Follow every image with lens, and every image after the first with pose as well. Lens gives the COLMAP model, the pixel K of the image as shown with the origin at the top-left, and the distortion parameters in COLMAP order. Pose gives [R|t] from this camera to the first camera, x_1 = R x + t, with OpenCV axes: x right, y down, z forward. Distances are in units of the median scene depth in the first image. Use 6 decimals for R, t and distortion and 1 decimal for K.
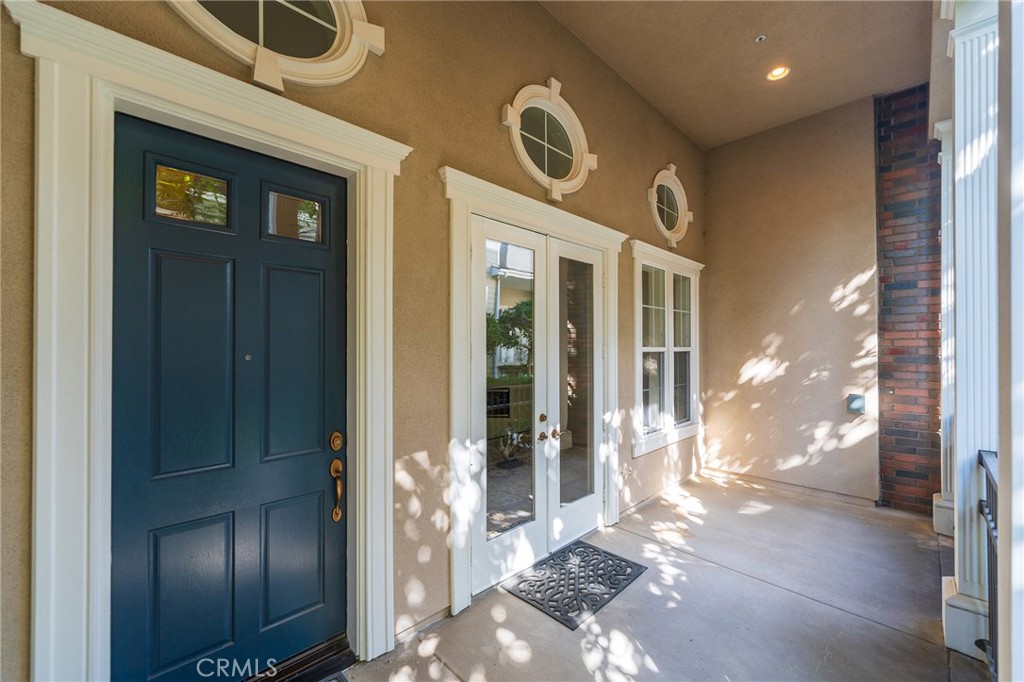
lens RADIAL K [[421.4, 0, 517.9], [0, 421.4, 347.4], [0, 0, 1]] dist [-0.000636, -0.000504]
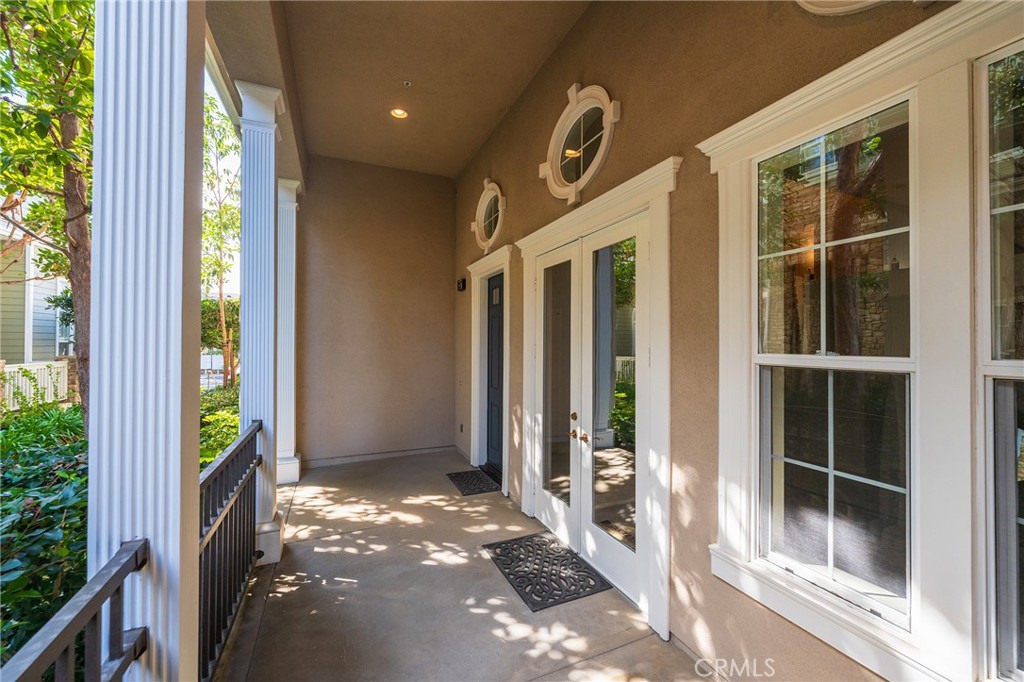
lens RADIAL K [[420.0, 0, 511.4], [0, 420.0, 328.3], [0, 0, 1]] dist [0.000543, -0.000134]
pose [[-0.390413, -0.024344, -0.920318, 0.892690], [0.003242, 0.999608, -0.027817, -0.017824], [0.920634, -0.013844, -0.390181, 1.044091]]
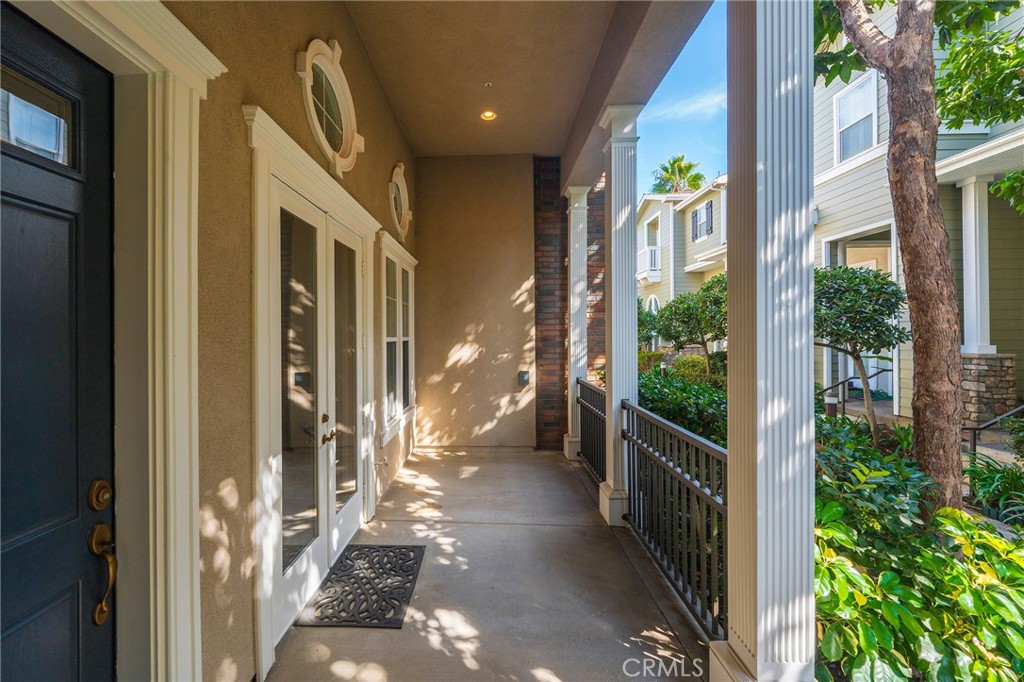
lens RADIAL K [[427.2, 0, 494.1], [0, 427.2, 335.7], [0, 0, 1]] dist [-0.000938, -0.000179]
pose [[0.722691, -0.003603, 0.691161, -0.251858], [0.002955, 0.999993, 0.002123, -0.006192], [-0.691164, 0.000508, 0.722697, 0.084835]]
